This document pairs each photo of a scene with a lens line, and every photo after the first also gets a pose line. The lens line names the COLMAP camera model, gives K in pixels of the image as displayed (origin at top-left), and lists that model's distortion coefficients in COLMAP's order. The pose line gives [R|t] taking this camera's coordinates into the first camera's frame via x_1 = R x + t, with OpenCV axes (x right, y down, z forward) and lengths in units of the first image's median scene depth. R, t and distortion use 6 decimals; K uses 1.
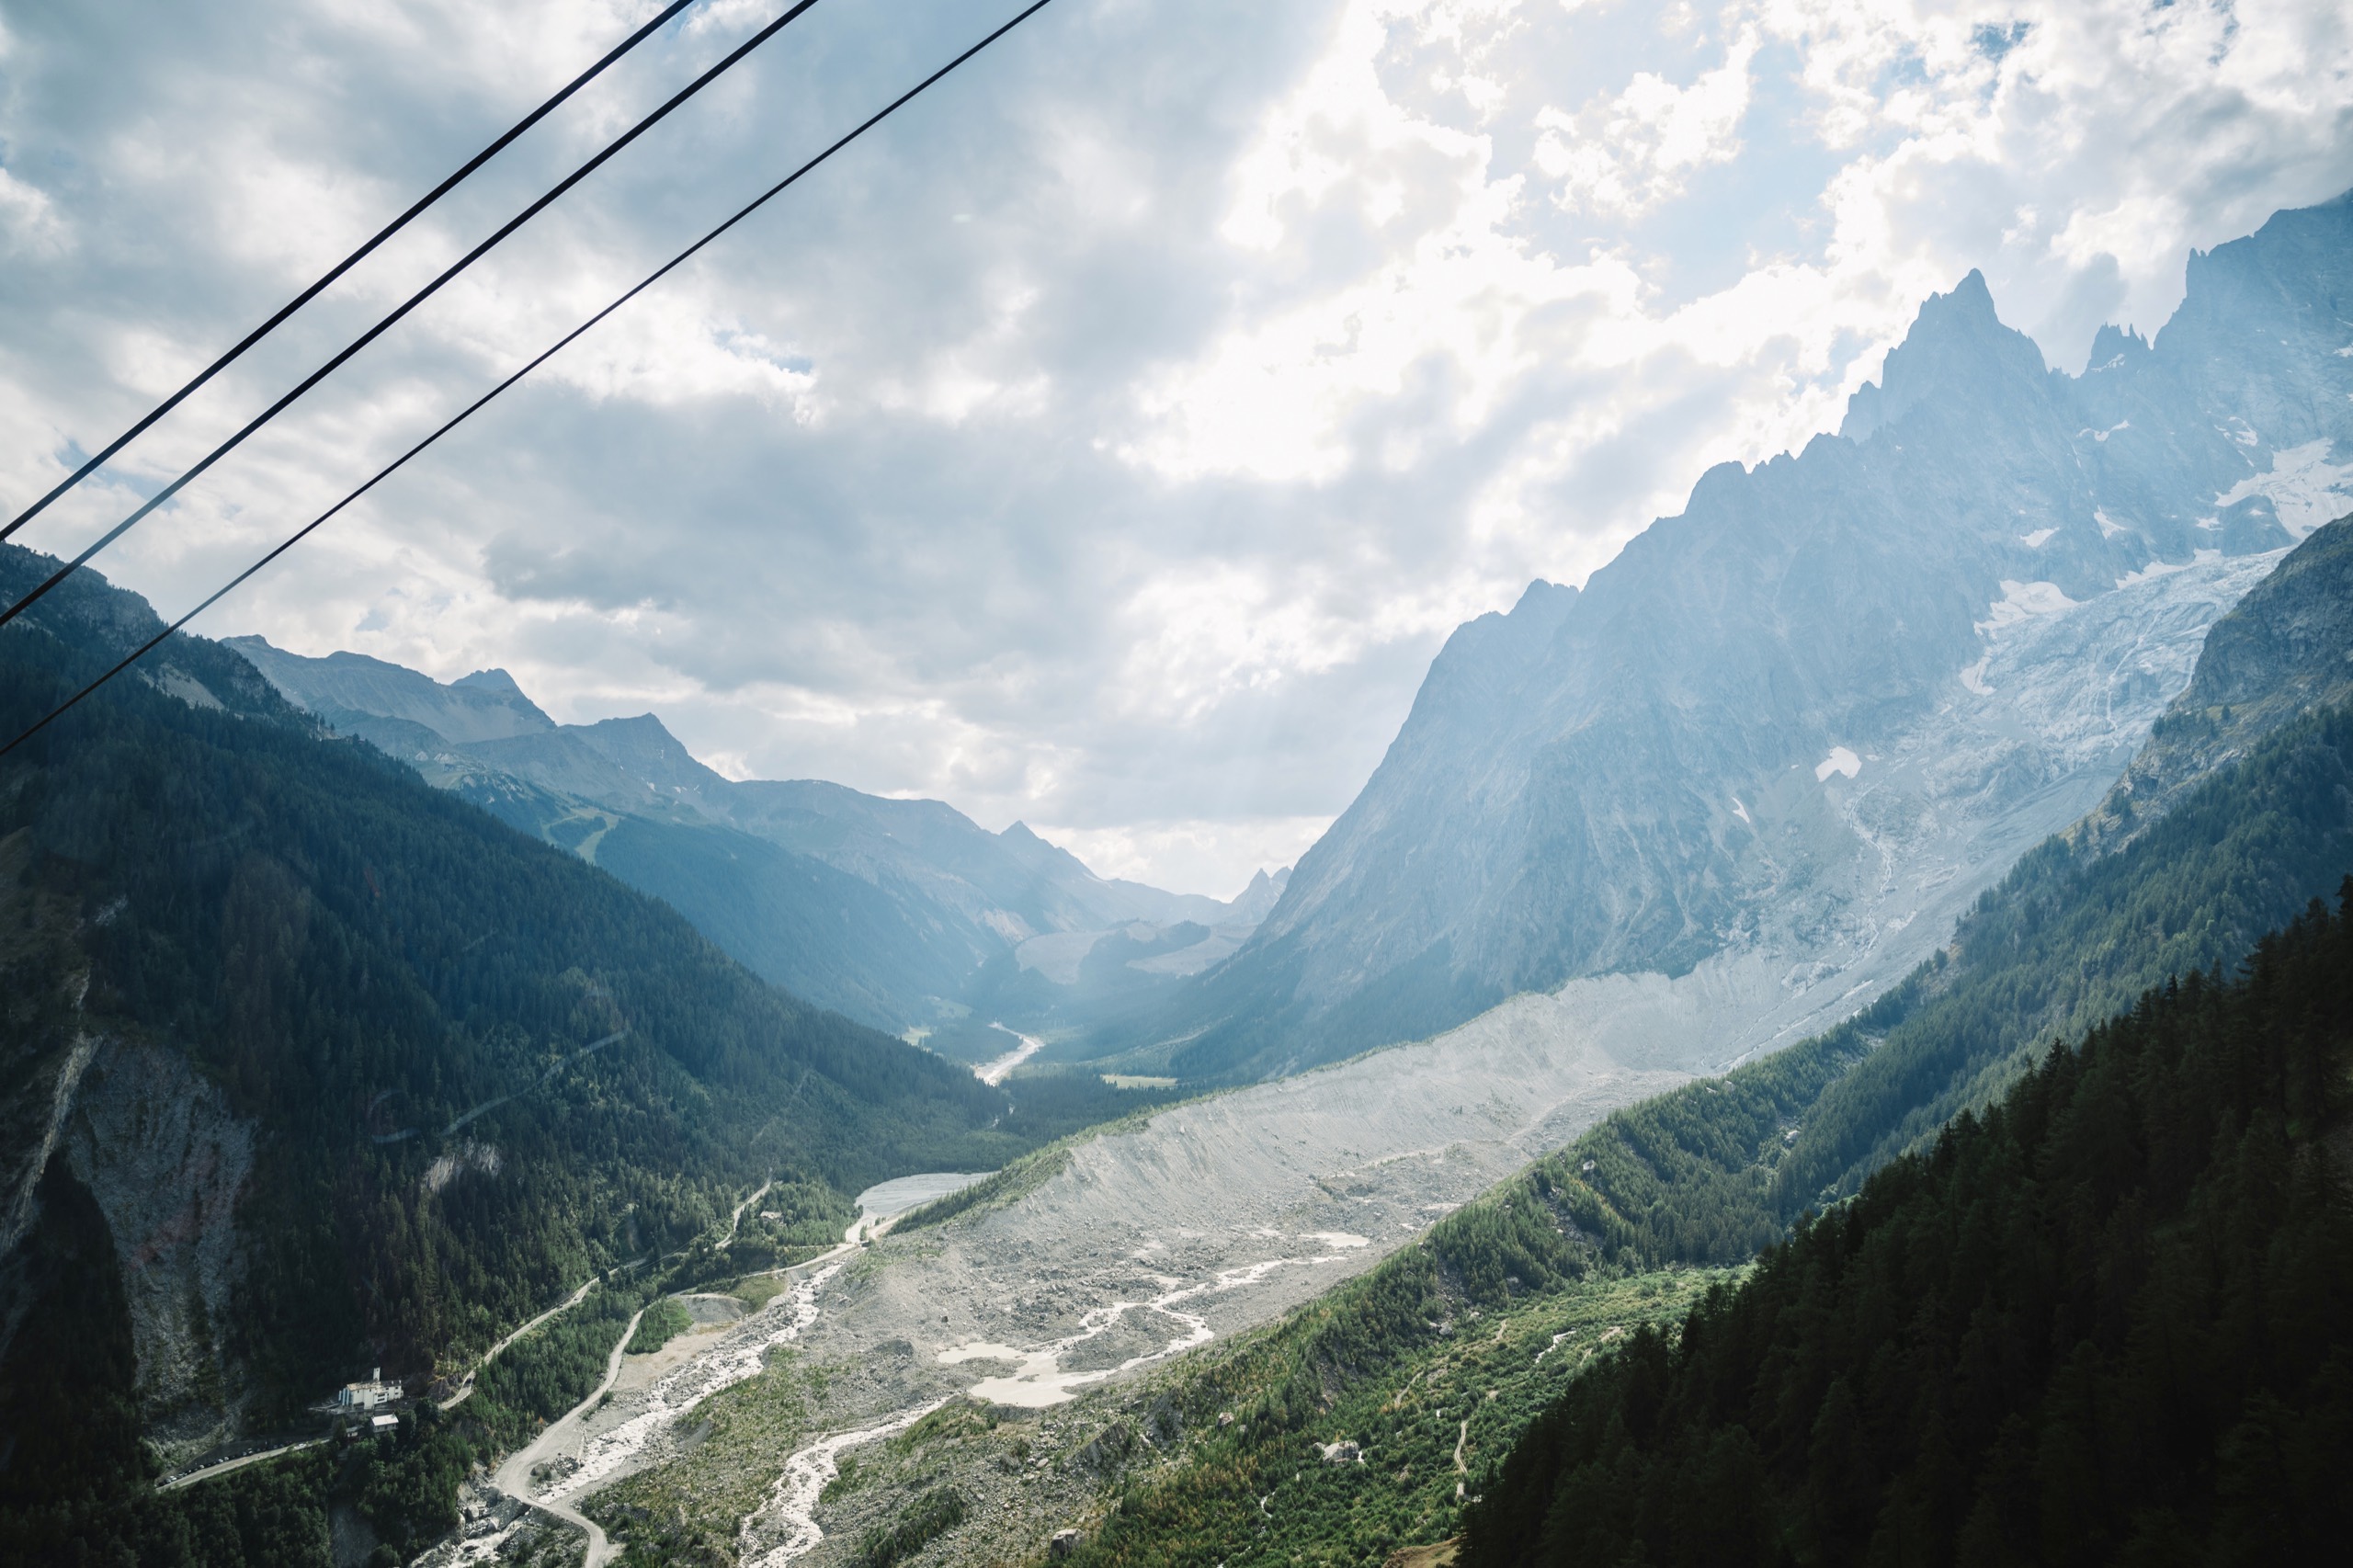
lens RADIAL K [[1599.3, 0, 1161.5], [0, 1599.3, 790.8], [0, 0, 1]] dist [-0.067402, 0.034893]
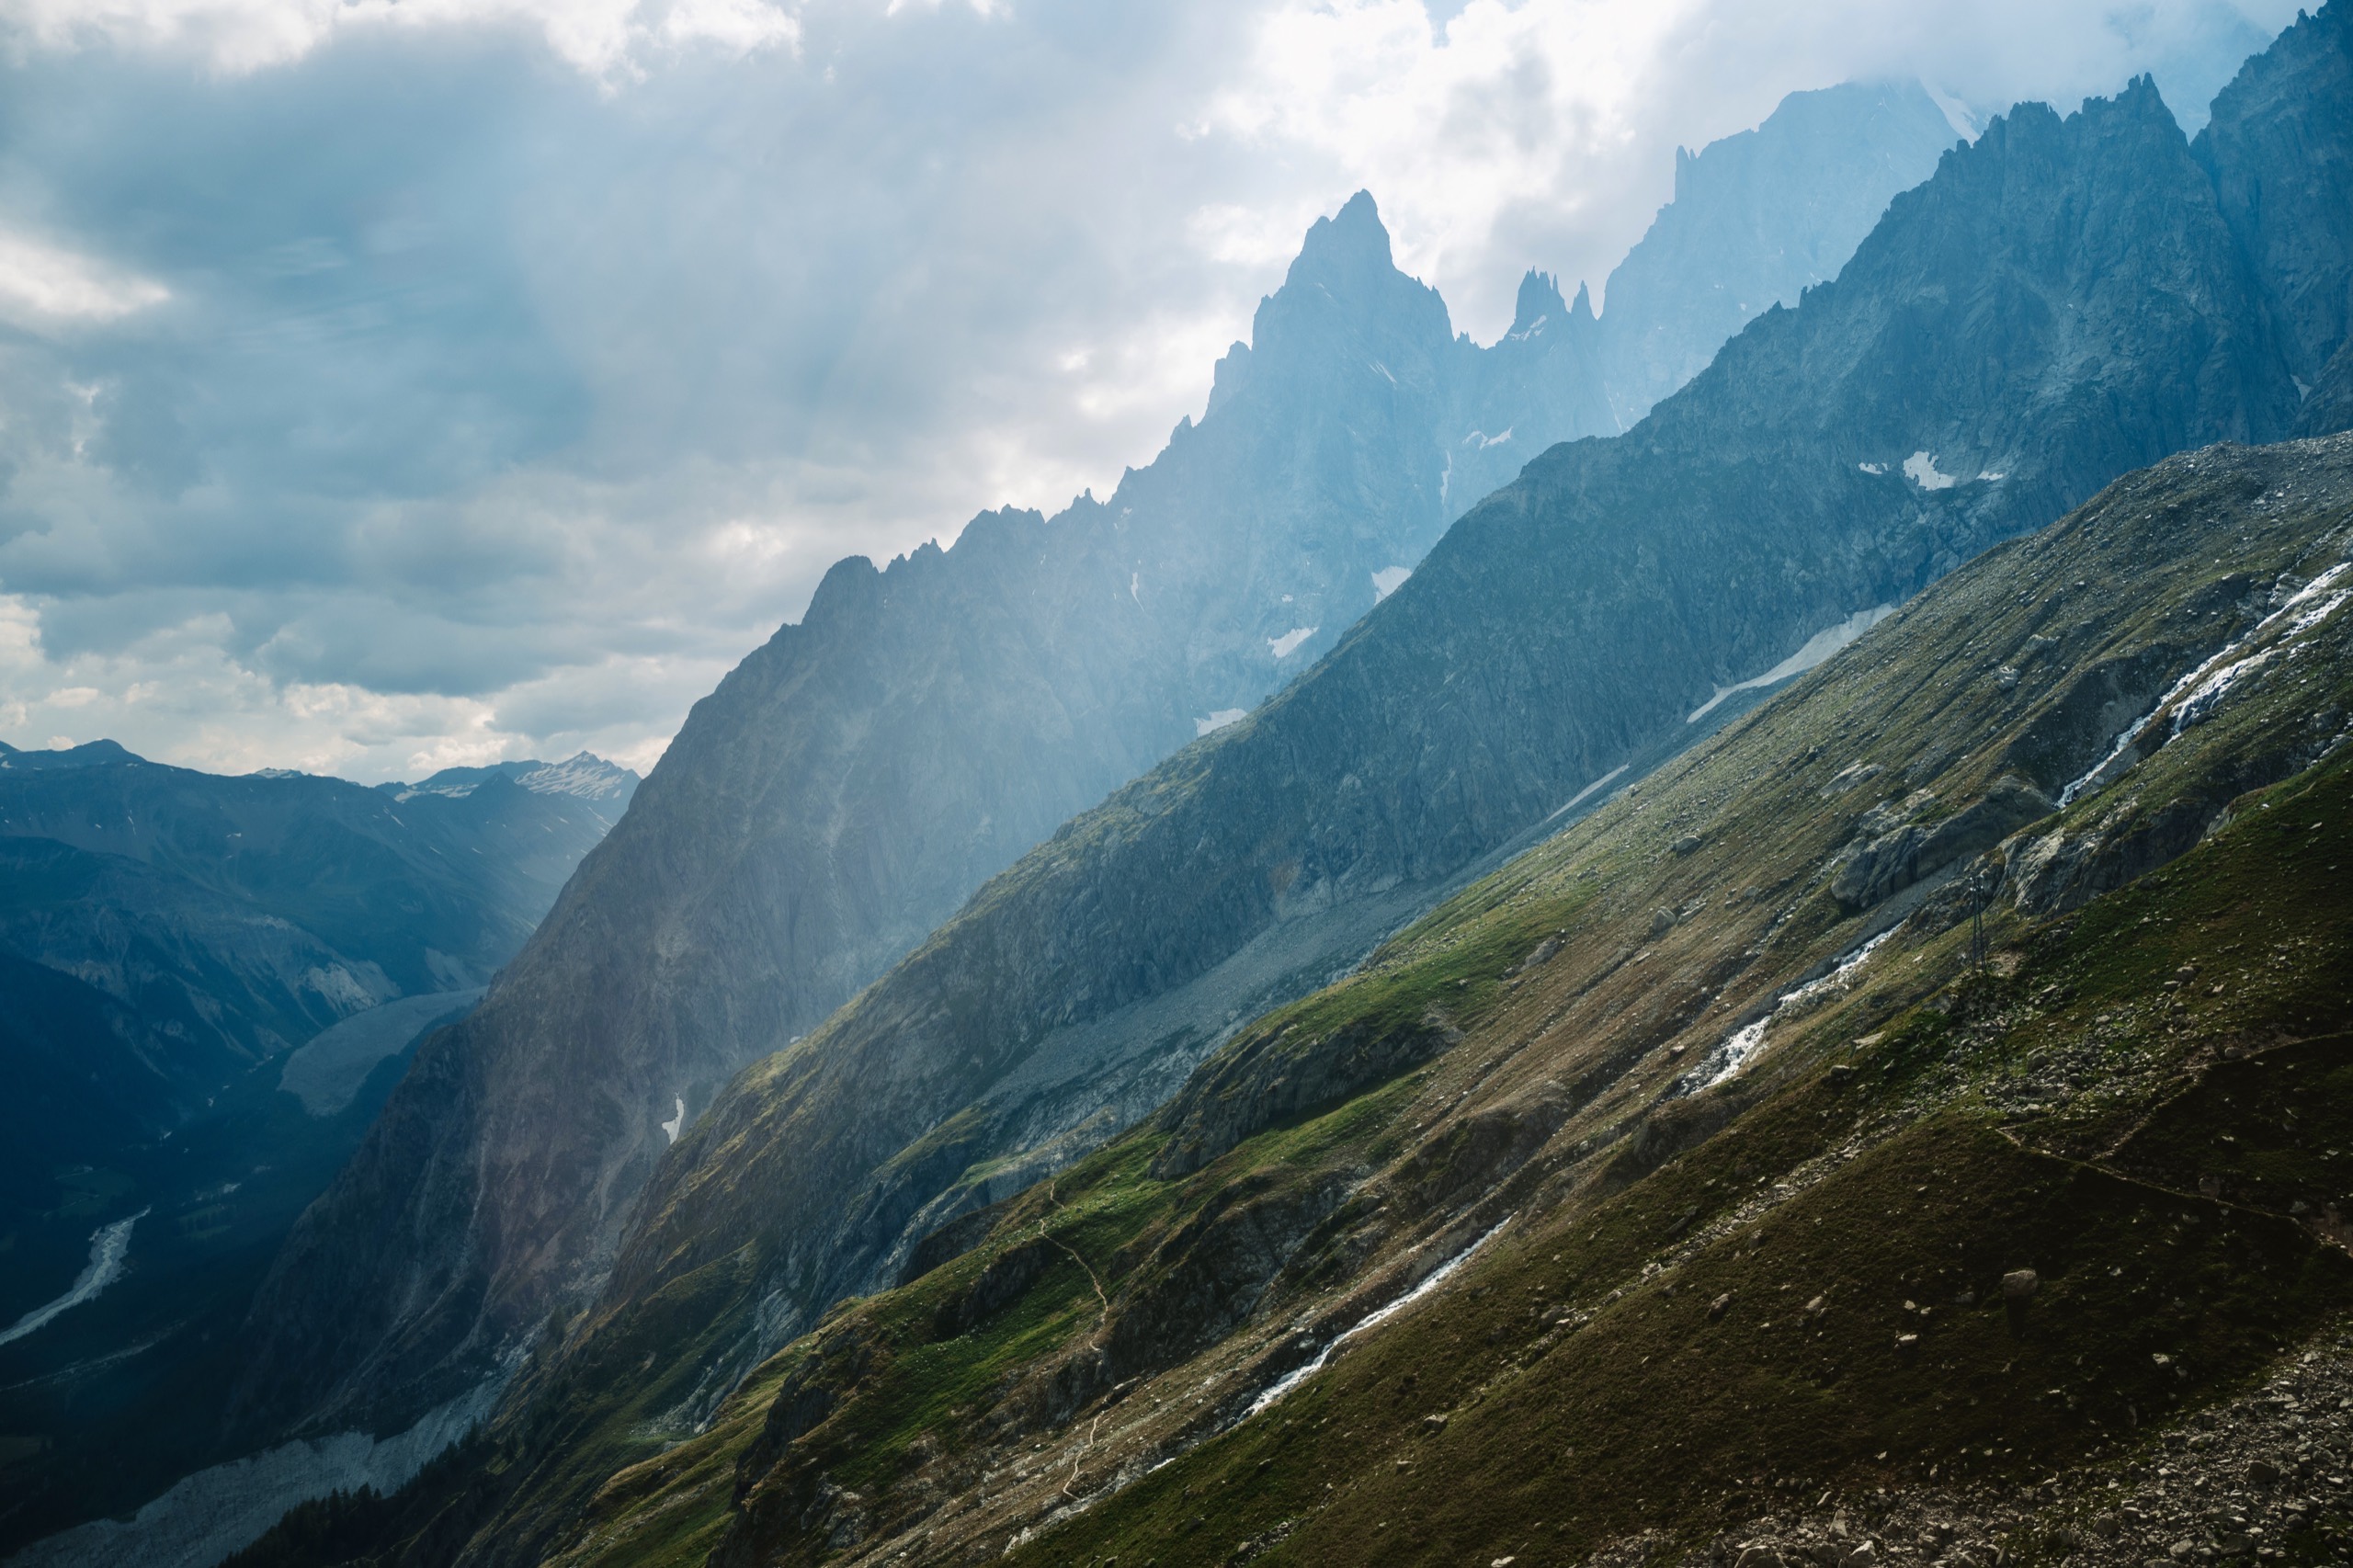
lens RADIAL K [[2213.4, 0, 1176.8], [0, 2213.4, 793.6], [0, 0, 1]] dist [-0.002844, 0.000000]
pose [[0.998029, -0.030927, 0.054596, 0.539621], [0.024652, 0.993393, 0.112080, -0.253295], [-0.057702, -0.110514, 0.992198, -0.059403]]
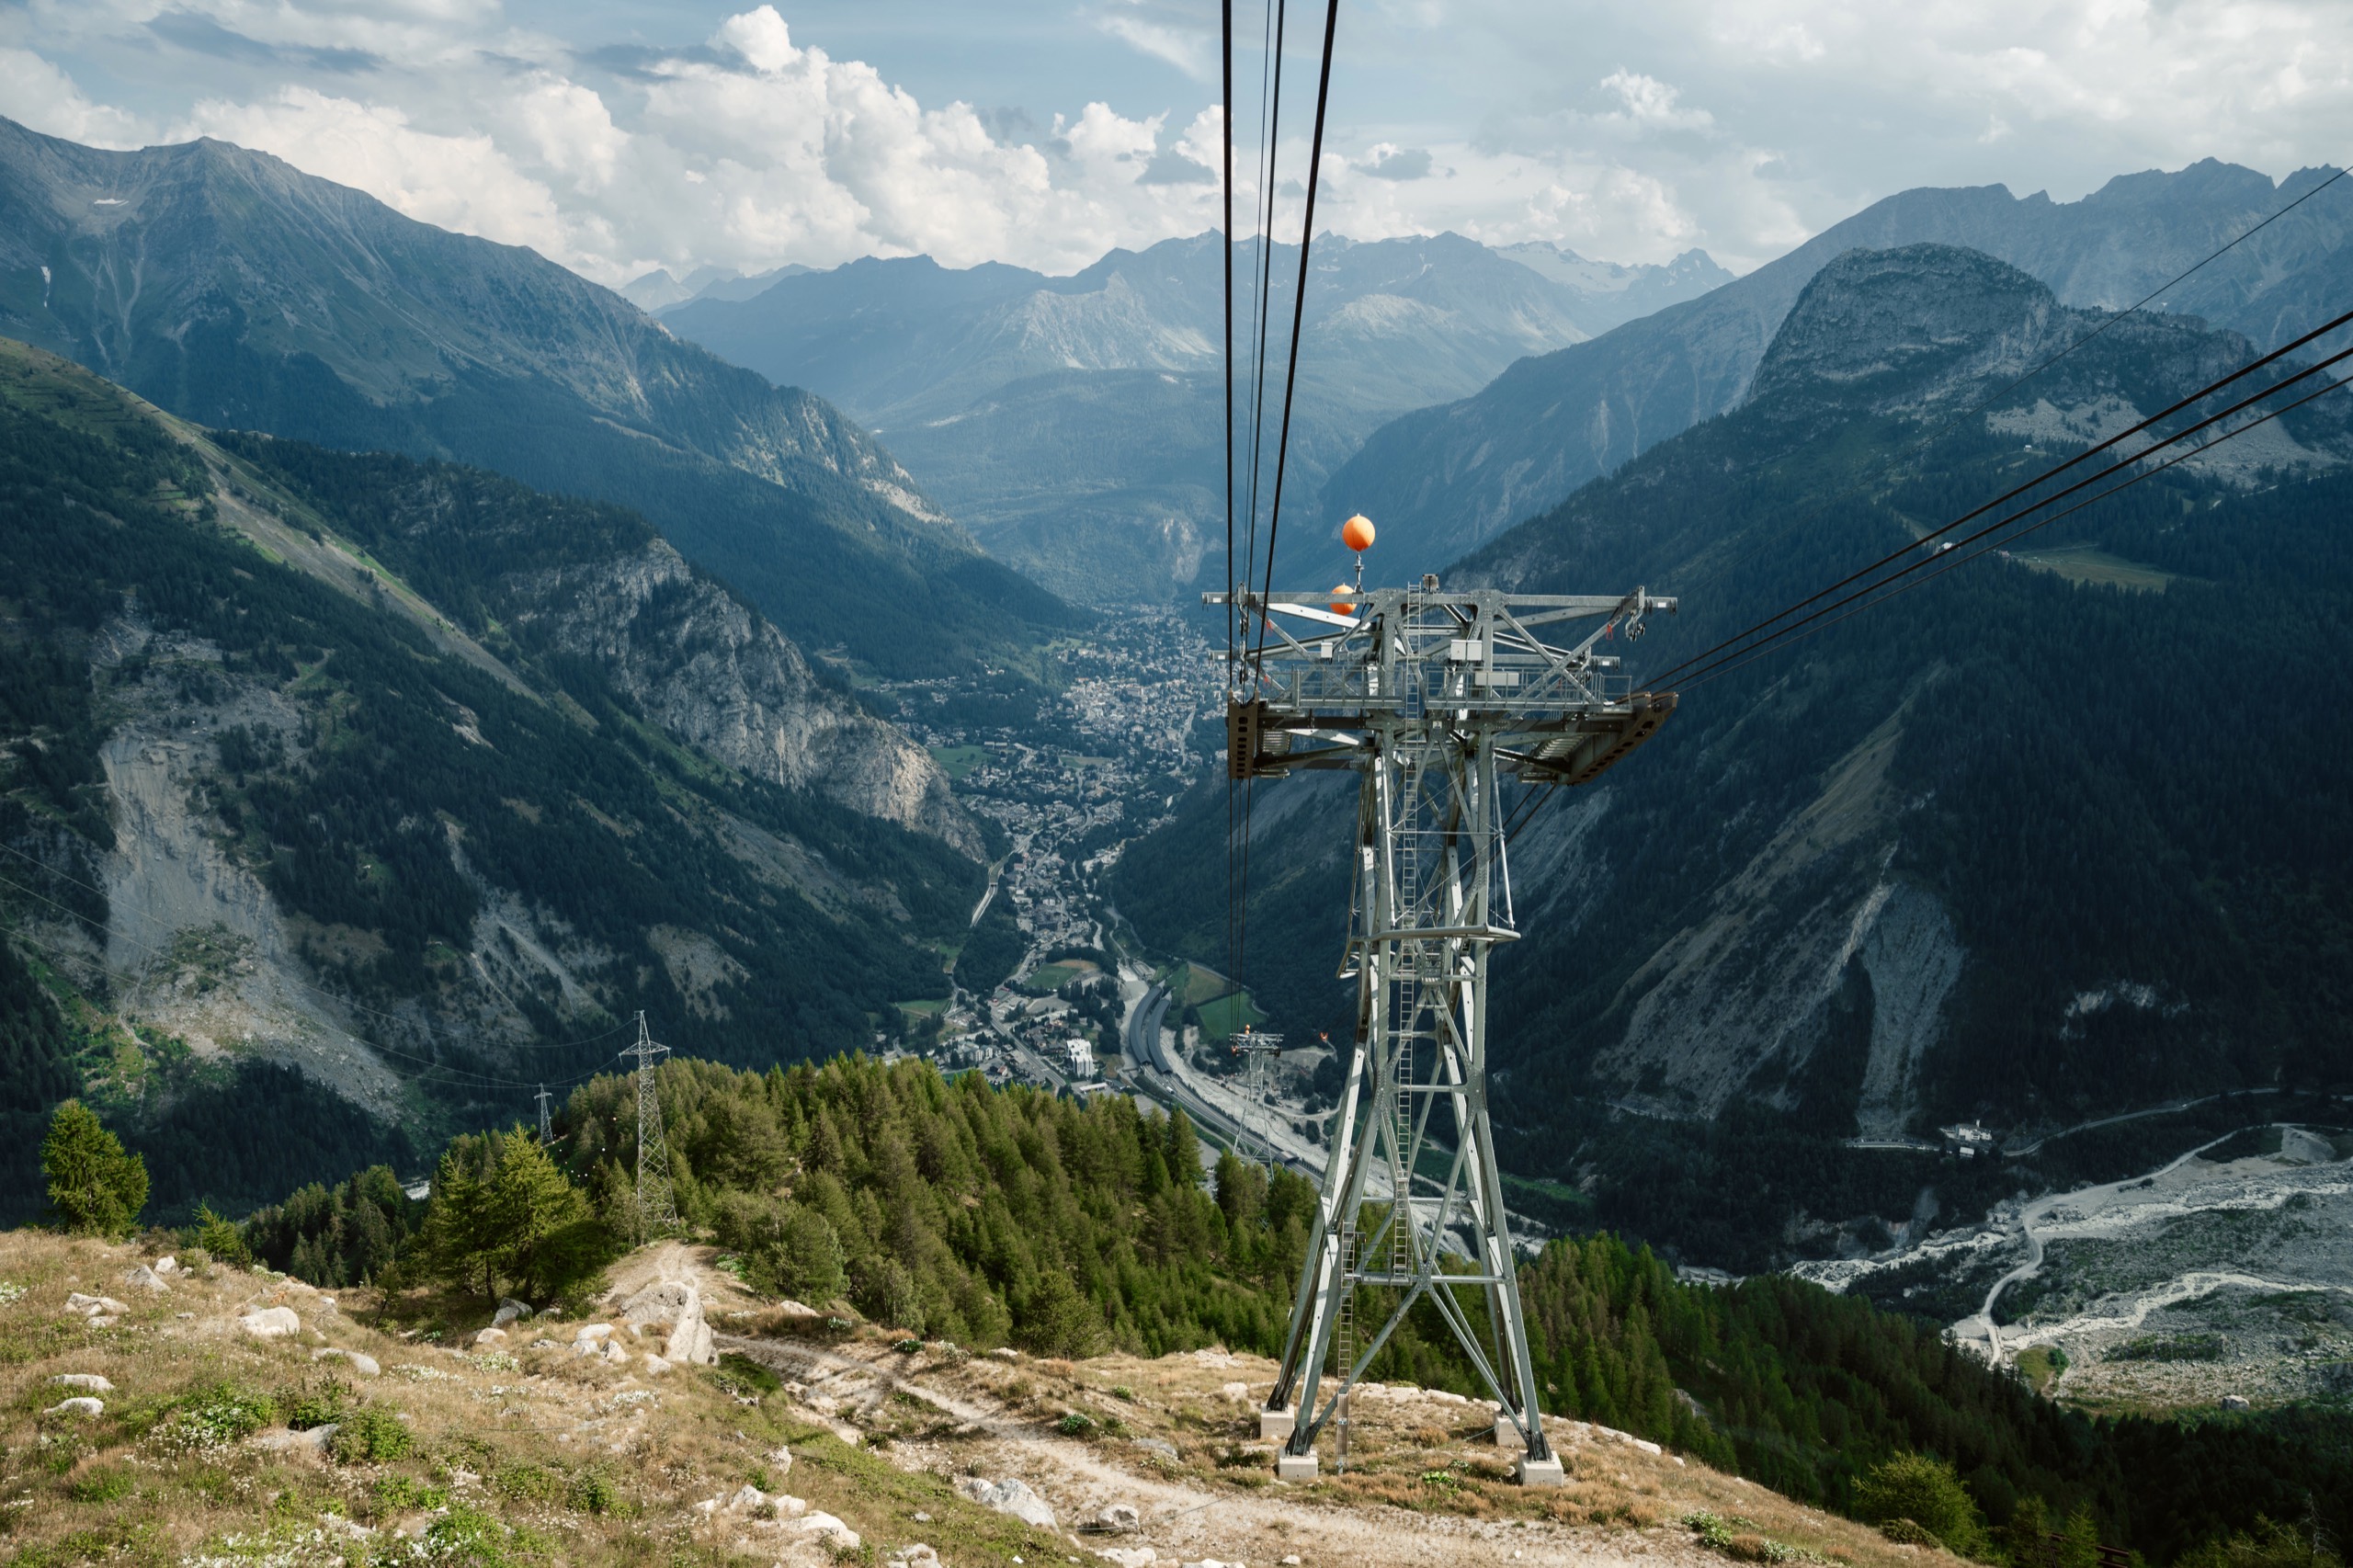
lens RADIAL K [[1804.4, 0, 1176.7], [0, 1804.4, 777.9], [0, 0, 1]] dist [-0.050523, 0.032799]
pose [[0.278915, 0.202074, -0.938814, 0.300098], [0.130618, 0.960542, 0.245557, -0.173677], [0.951391, -0.191115, 0.241515, -0.073707]]
